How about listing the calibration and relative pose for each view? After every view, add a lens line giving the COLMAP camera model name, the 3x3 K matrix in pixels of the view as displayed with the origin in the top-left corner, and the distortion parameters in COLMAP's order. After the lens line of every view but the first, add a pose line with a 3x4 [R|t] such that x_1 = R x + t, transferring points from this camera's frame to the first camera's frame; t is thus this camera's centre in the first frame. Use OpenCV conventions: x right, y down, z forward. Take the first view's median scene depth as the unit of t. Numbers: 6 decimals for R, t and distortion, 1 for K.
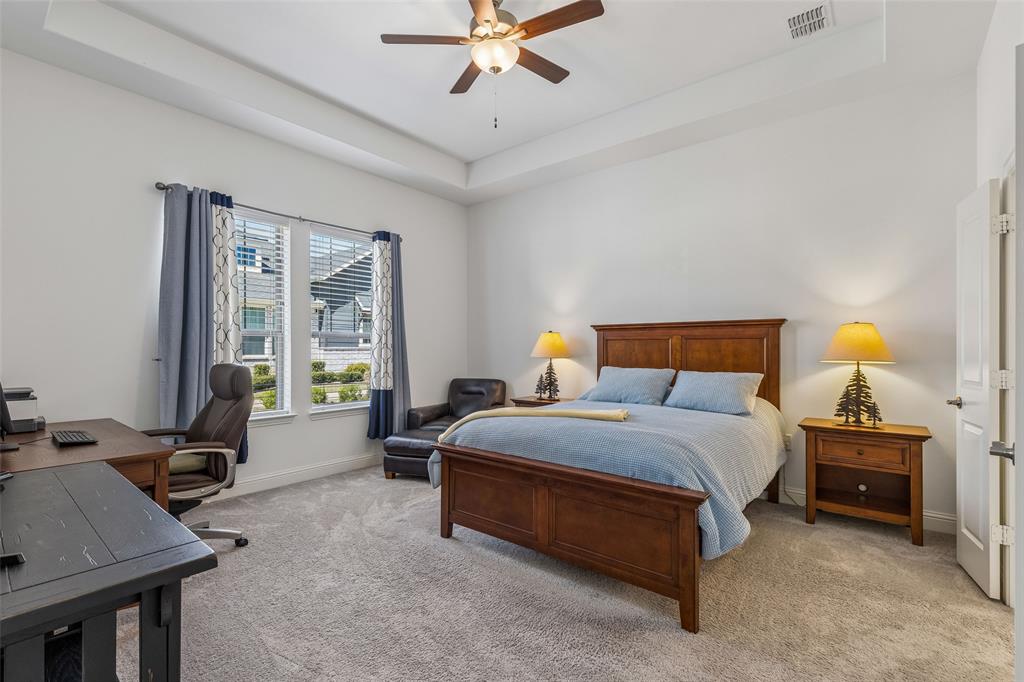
lens RADIAL K [[465.2, 0, 511.1], [0, 465.2, 346.6], [0, 0, 1]] dist [0.016511, 0.000151]
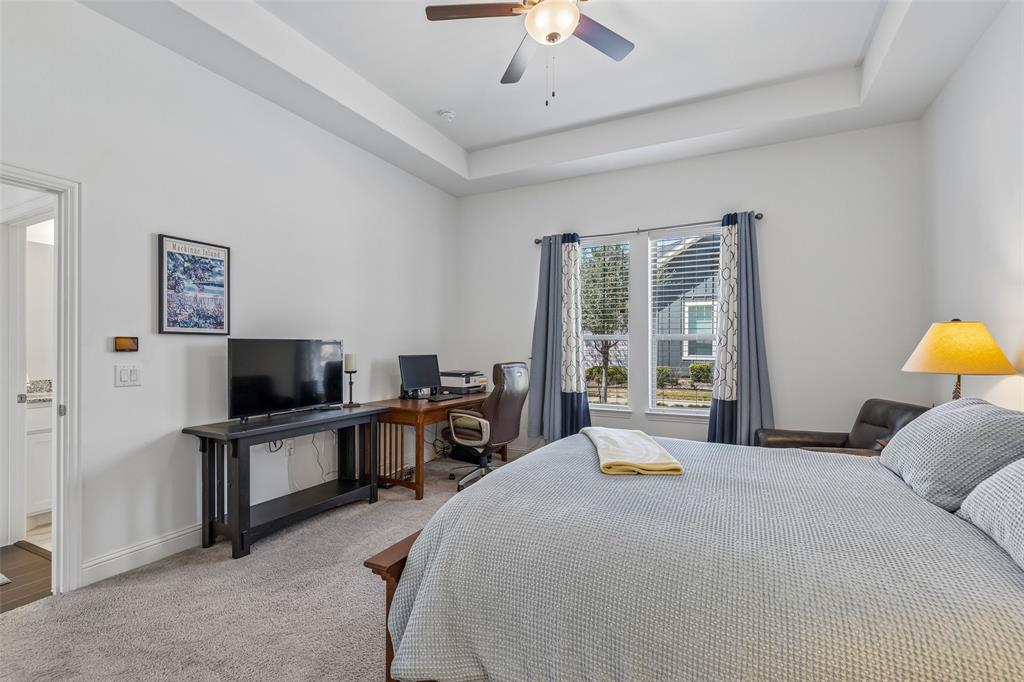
lens RADIAL K [[465.2, 0, 512.5], [0, 465.2, 344.1], [0, 0, 1]] dist [0.016511, 0.000151]
pose [[0.225140, -0.010873, -0.974266, 0.474567], [0.001445, 0.999940, -0.010826, -0.001169], [0.974325, 0.001030, 0.225143, 0.425813]]
